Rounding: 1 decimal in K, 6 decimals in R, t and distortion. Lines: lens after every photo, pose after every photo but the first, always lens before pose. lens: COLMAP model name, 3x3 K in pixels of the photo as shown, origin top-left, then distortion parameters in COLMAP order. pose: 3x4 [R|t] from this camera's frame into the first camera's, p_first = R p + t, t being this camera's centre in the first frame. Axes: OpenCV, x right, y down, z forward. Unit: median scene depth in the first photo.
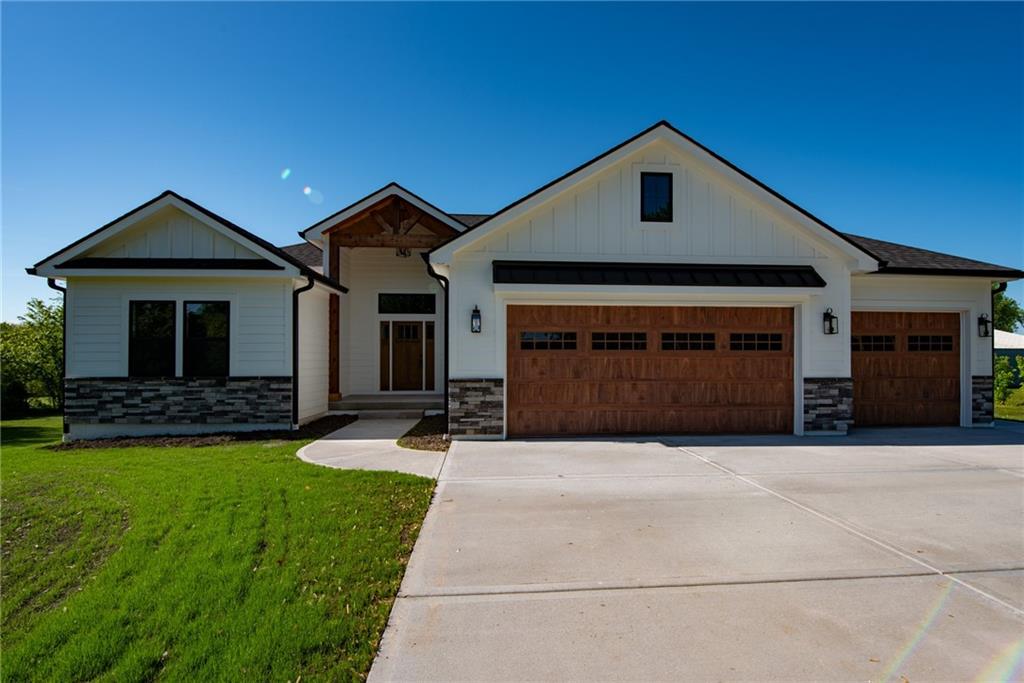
lens RADIAL K [[467.3, 0, 508.7], [0, 467.3, 349.2], [0, 0, 1]] dist [-0.004465, -0.001998]
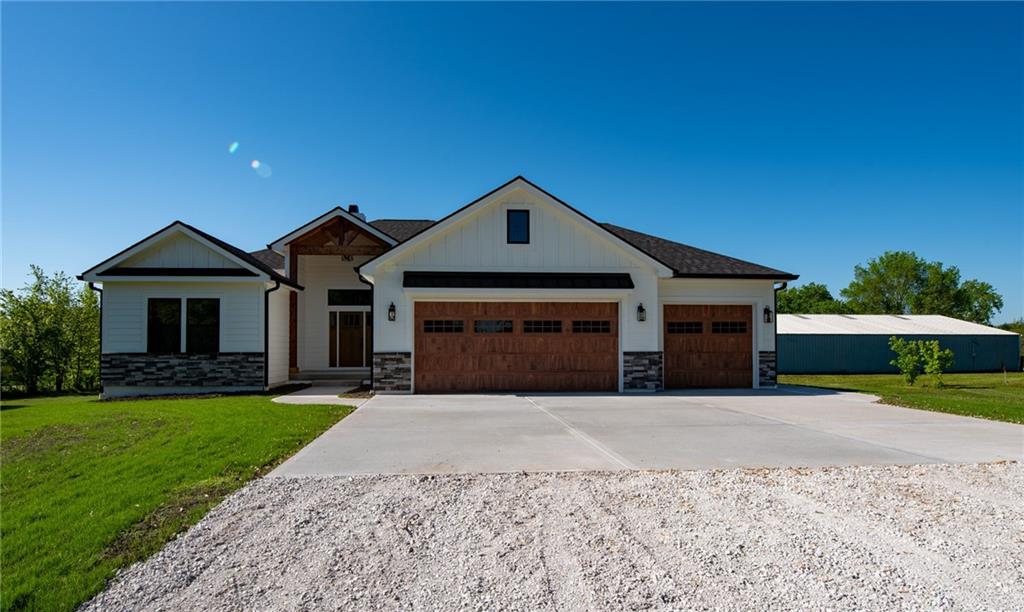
lens RADIAL K [[510.7, 0, 475.8], [0, 510.7, 331.8], [0, 0, 1]] dist [0.002376, -0.000013]
pose [[0.999996, -0.002048, -0.001971, 0.174977], [0.002025, 0.999927, -0.011903, 0.017119], [0.001995, 0.011899, 0.999927, -0.537311]]
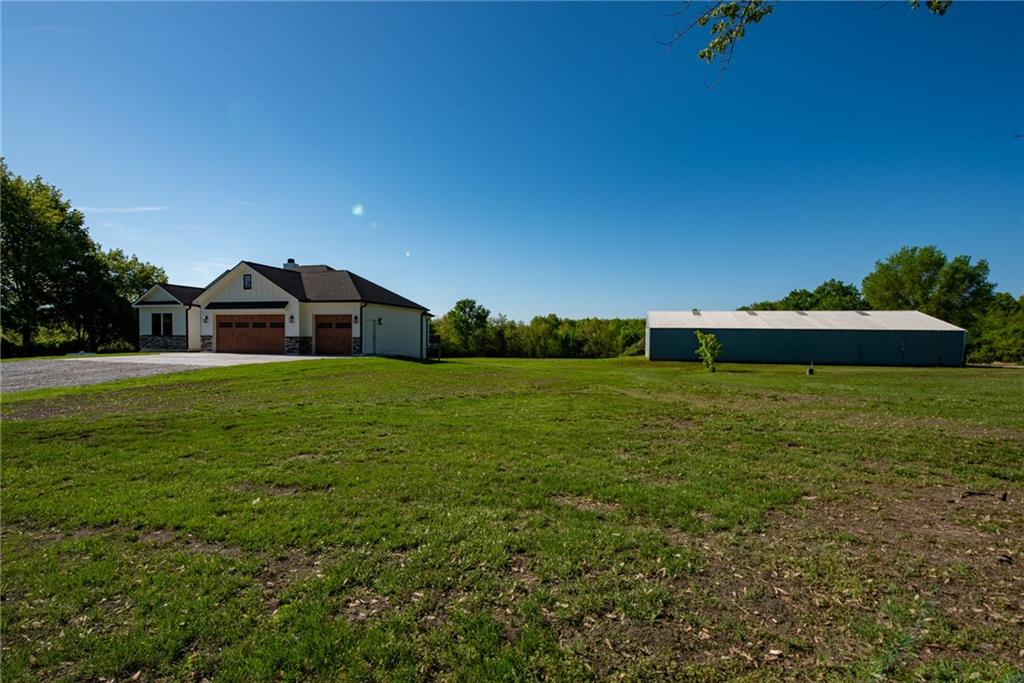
lens RADIAL K [[467.3, 0, 521.3], [0, 467.3, 344.7], [0, 0, 1]] dist [-0.004465, -0.001998]
pose [[0.936296, 0.013850, -0.350938, 3.098332], [-0.003704, 0.999556, 0.029567, 0.017106], [0.351191, -0.026383, 0.935932, -1.350471]]
